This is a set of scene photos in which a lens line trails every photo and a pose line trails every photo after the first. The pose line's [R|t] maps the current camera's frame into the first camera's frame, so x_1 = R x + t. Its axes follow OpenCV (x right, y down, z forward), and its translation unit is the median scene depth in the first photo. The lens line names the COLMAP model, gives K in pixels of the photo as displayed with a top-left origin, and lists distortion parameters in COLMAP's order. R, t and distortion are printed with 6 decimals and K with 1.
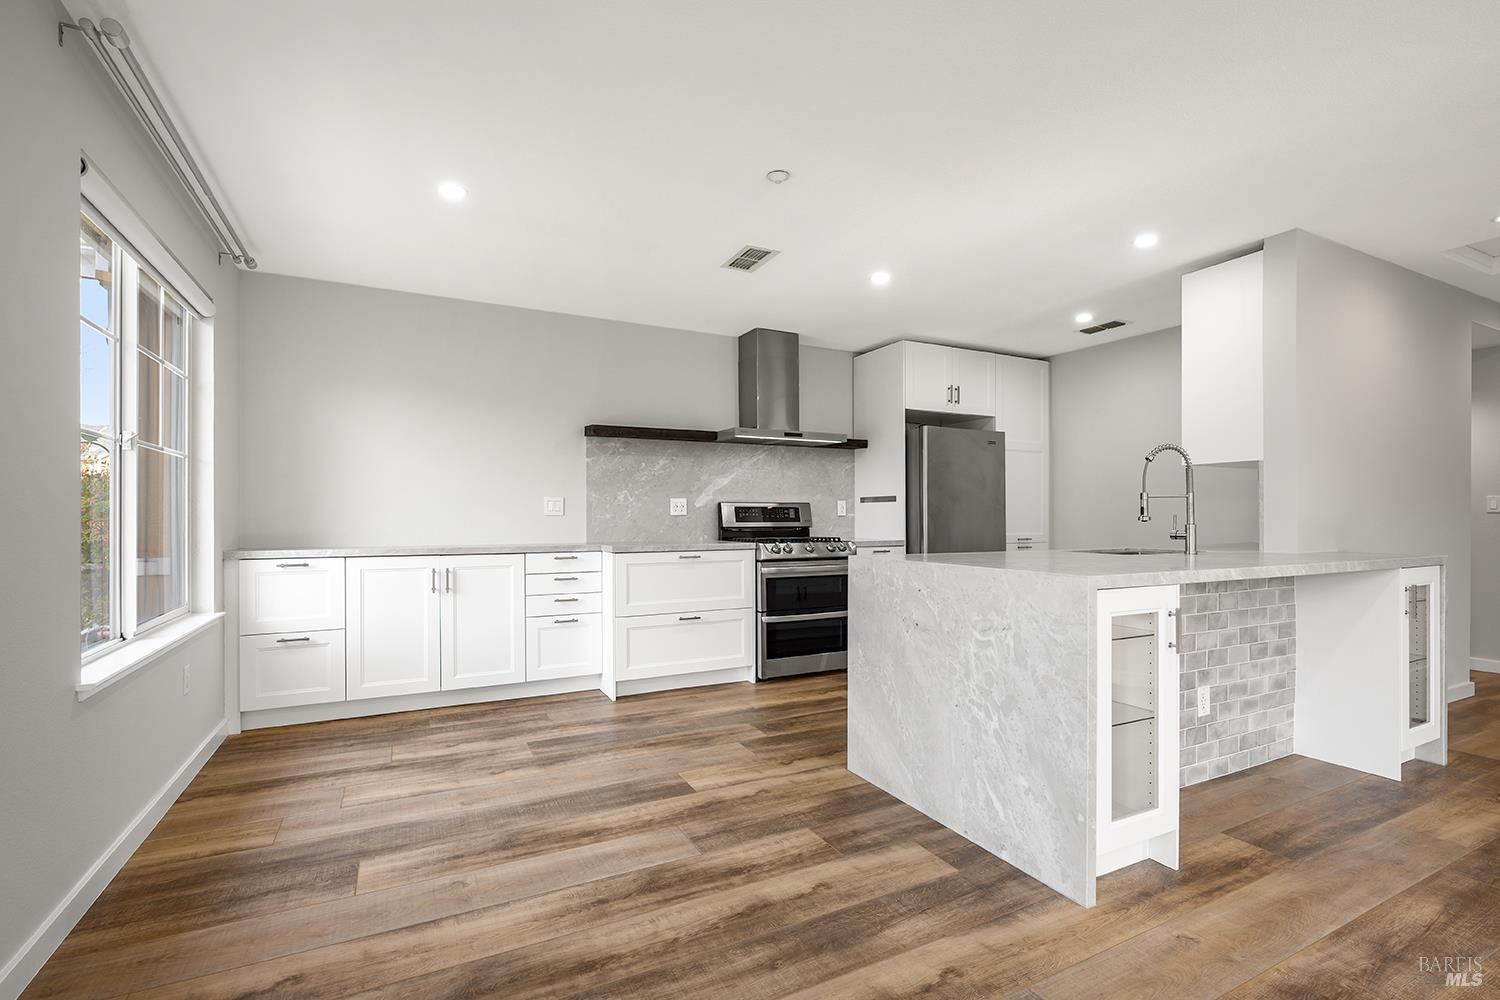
lens RADIAL K [[679.0, 0, 754.3], [0, 679.0, 517.8], [0, 0, 1]] dist [-0.003387, 0.000382]
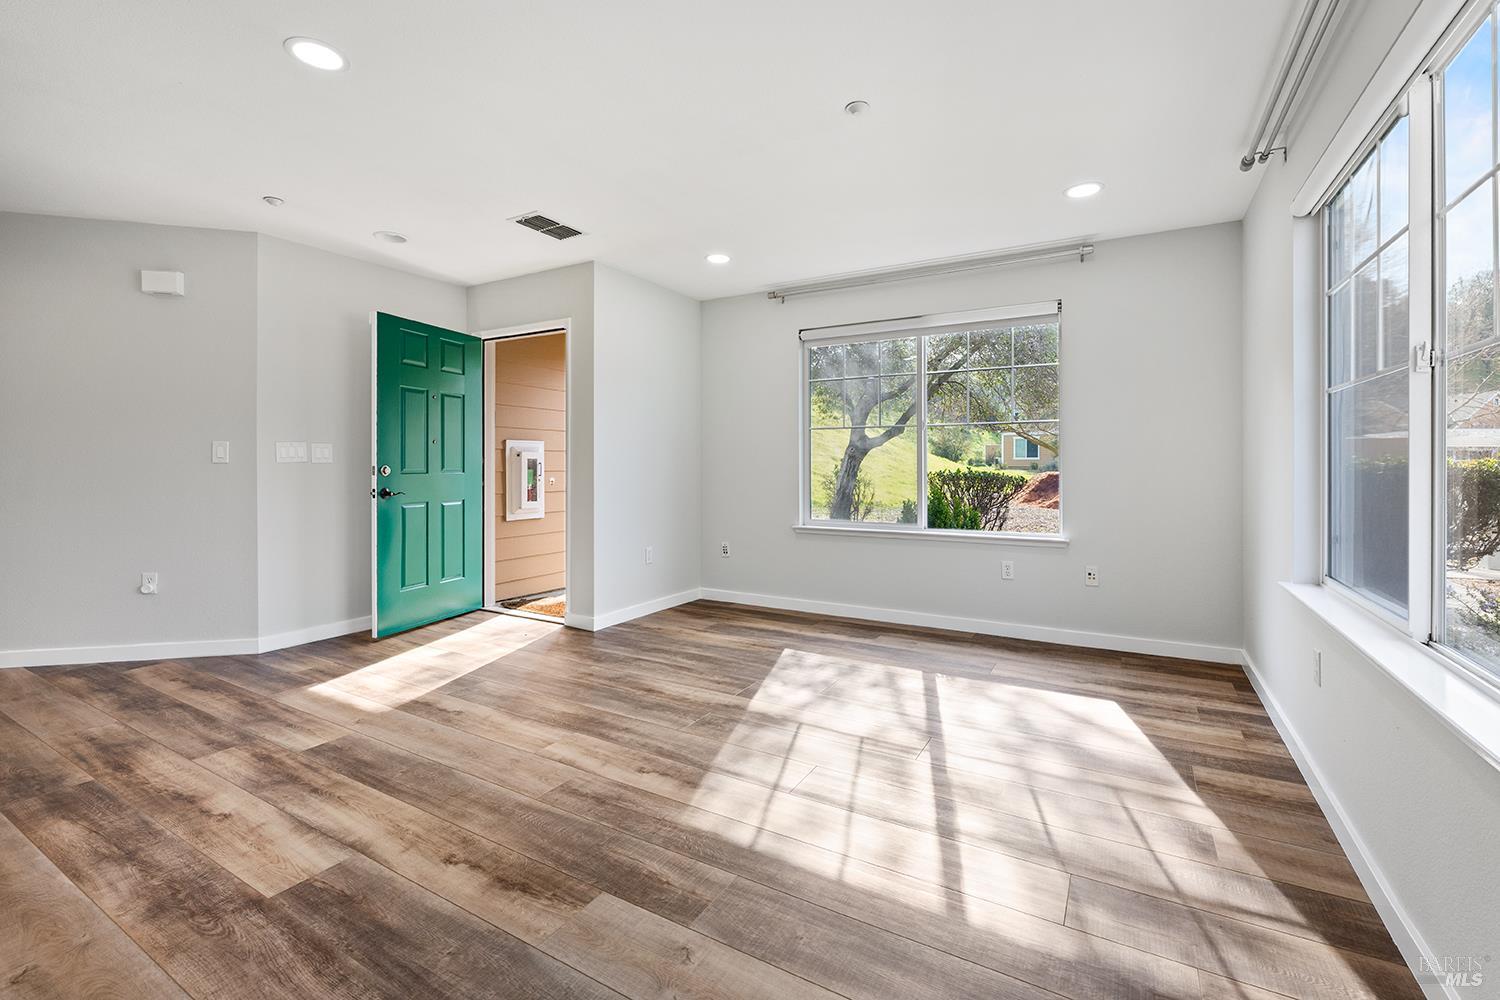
lens RADIAL K [[647.0, 0, 747.4], [0, 647.0, 462.4], [0, 0, 1]] dist [0.000526, -0.000266]
pose [[-0.534066, 0.003284, 0.845436, -0.310088], [-0.000401, 0.999991, -0.004137, -0.001322], [-0.845442, -0.002548, -0.534060, 0.414553]]
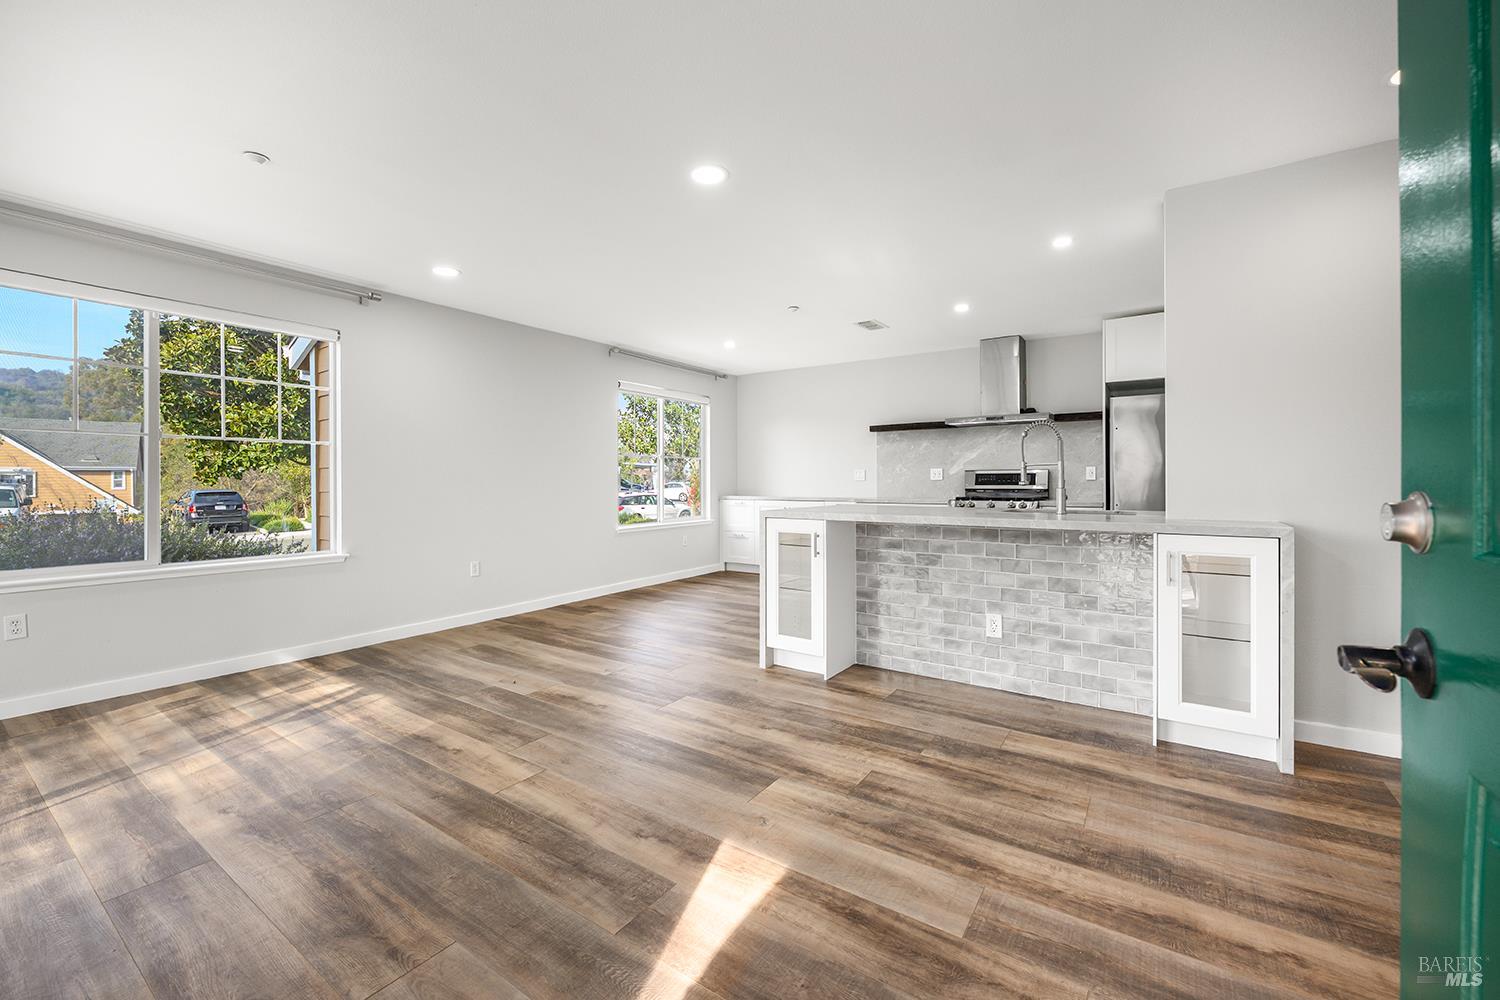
lens RADIAL K [[603.7, 0, 748.5], [0, 603.7, 484.2], [0, 0, 1]] dist [-0.006610, 0.000120]
pose [[0.474891, 0.003712, -0.880037, 1.413602], [0.002403, 0.999982, 0.005514, -0.005078], [0.880041, -0.004733, 0.474873, 0.049042]]
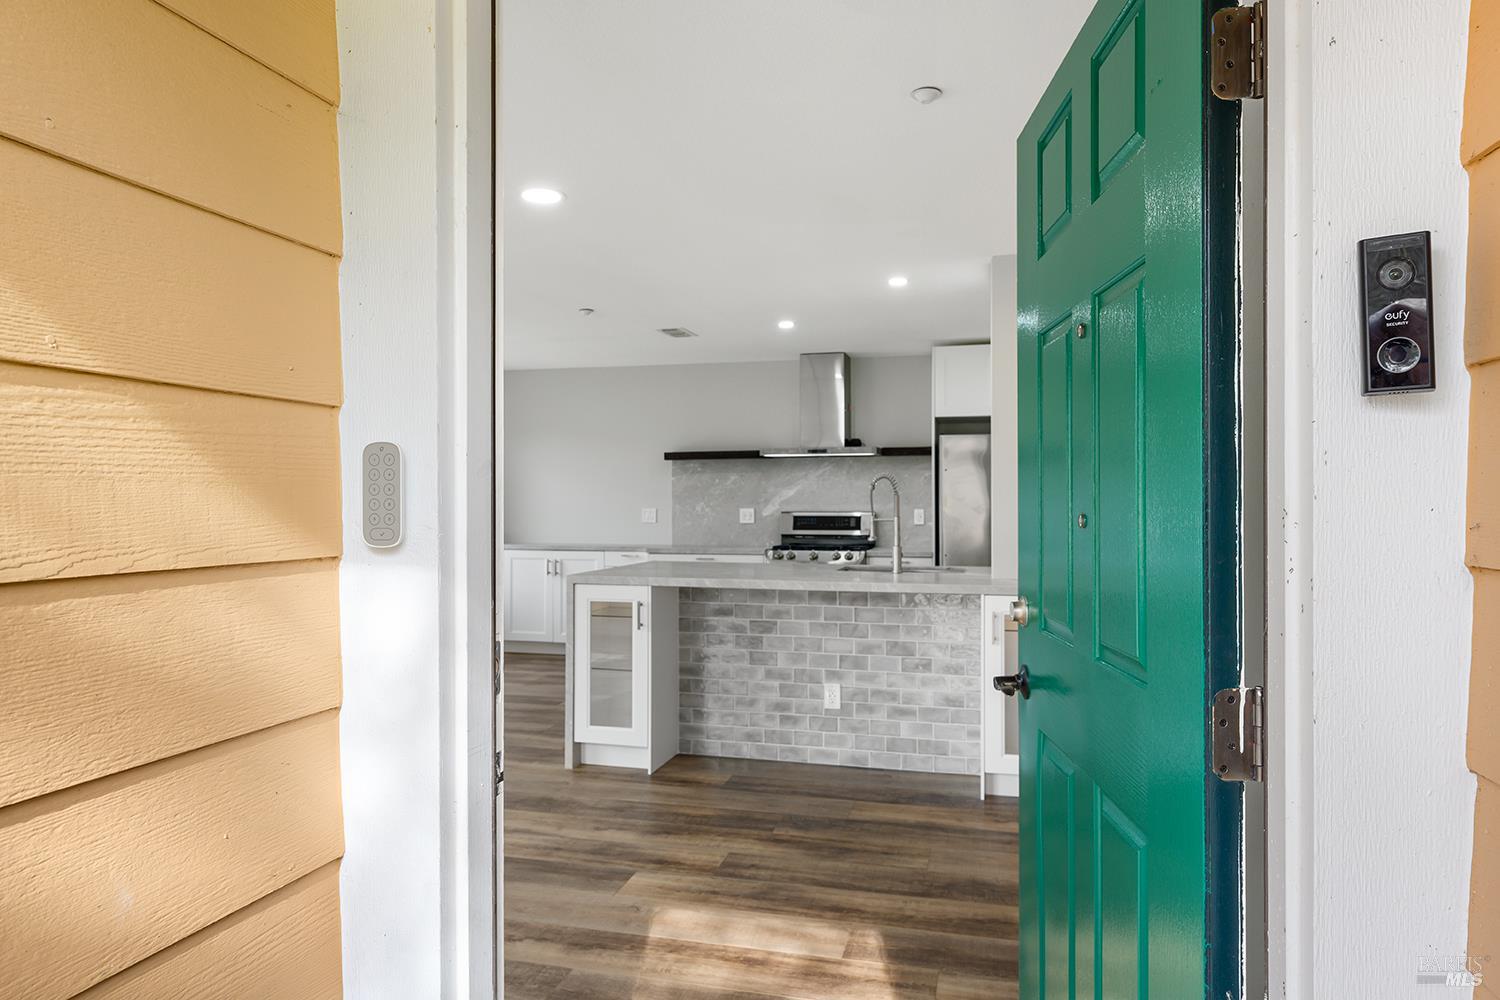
lens RADIAL K [[919.3, 0, 752.2], [0, 919.3, 507.6], [0, 0, 1]] dist [0.000072, 0.001355]
pose [[0.746941, 0.005126, -0.664871, 1.586745], [-0.001674, 0.999982, 0.005828, -0.066456], [0.664889, -0.003240, 0.746936, -0.282928]]
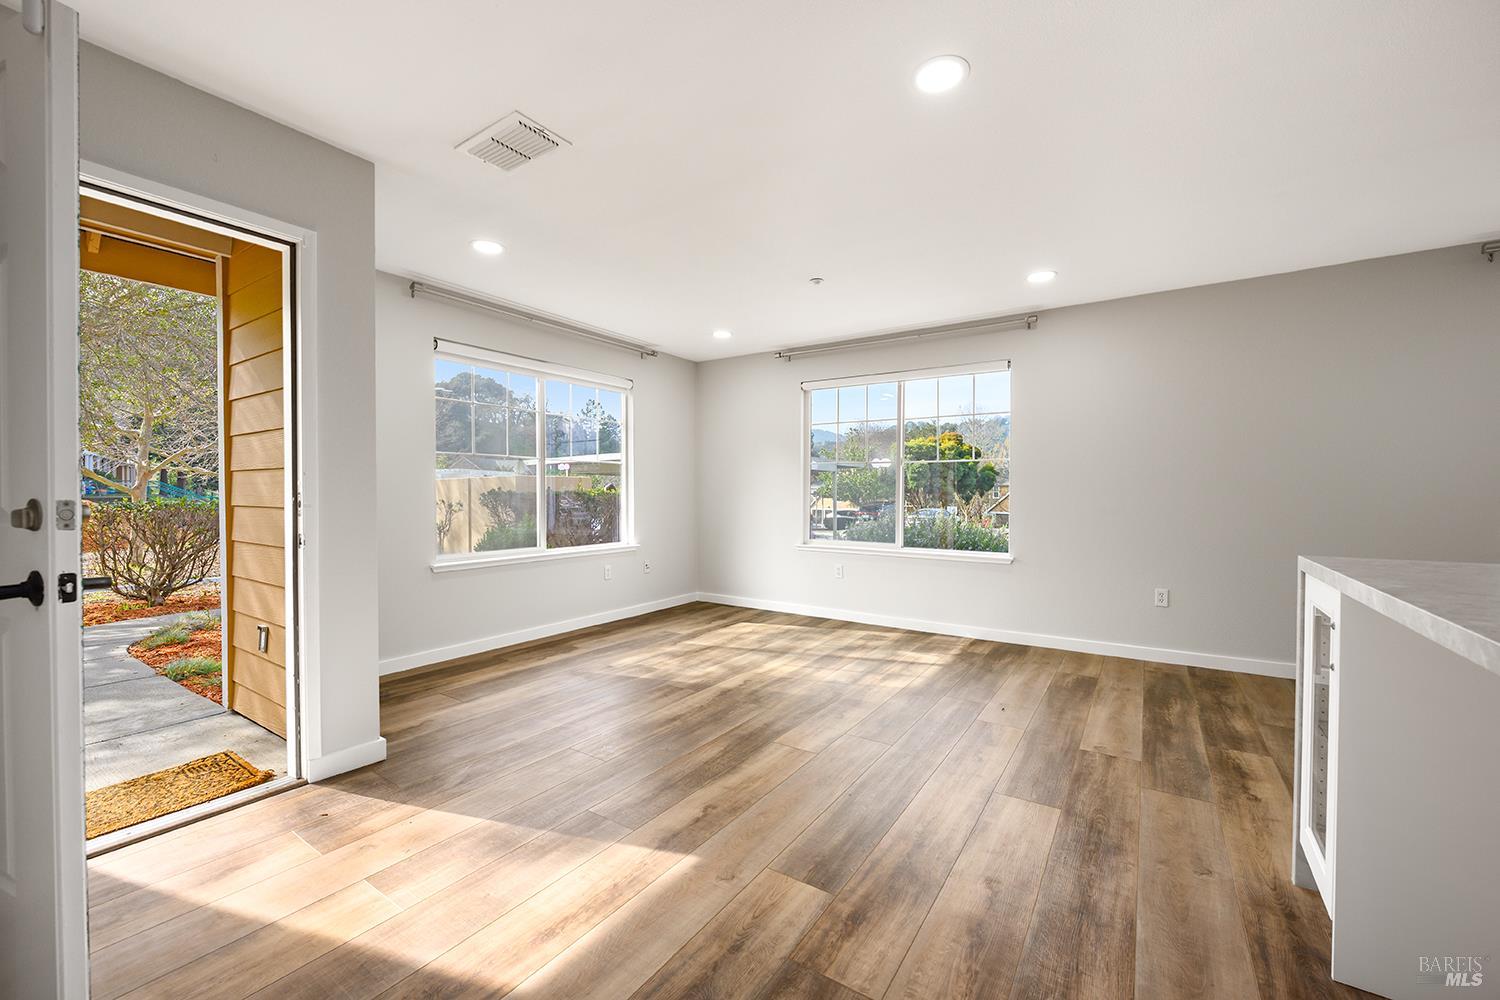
lens RADIAL K [[603.7, 0, 750.0], [0, 603.7, 490.0], [0, 0, 1]] dist [-0.006610, 0.000120]
pose [[-0.874241, -0.005823, -0.485457, 1.090583], [-0.001897, 0.999961, -0.008577, 0.002017], [0.485489, -0.006578, -0.874218, 0.924005]]
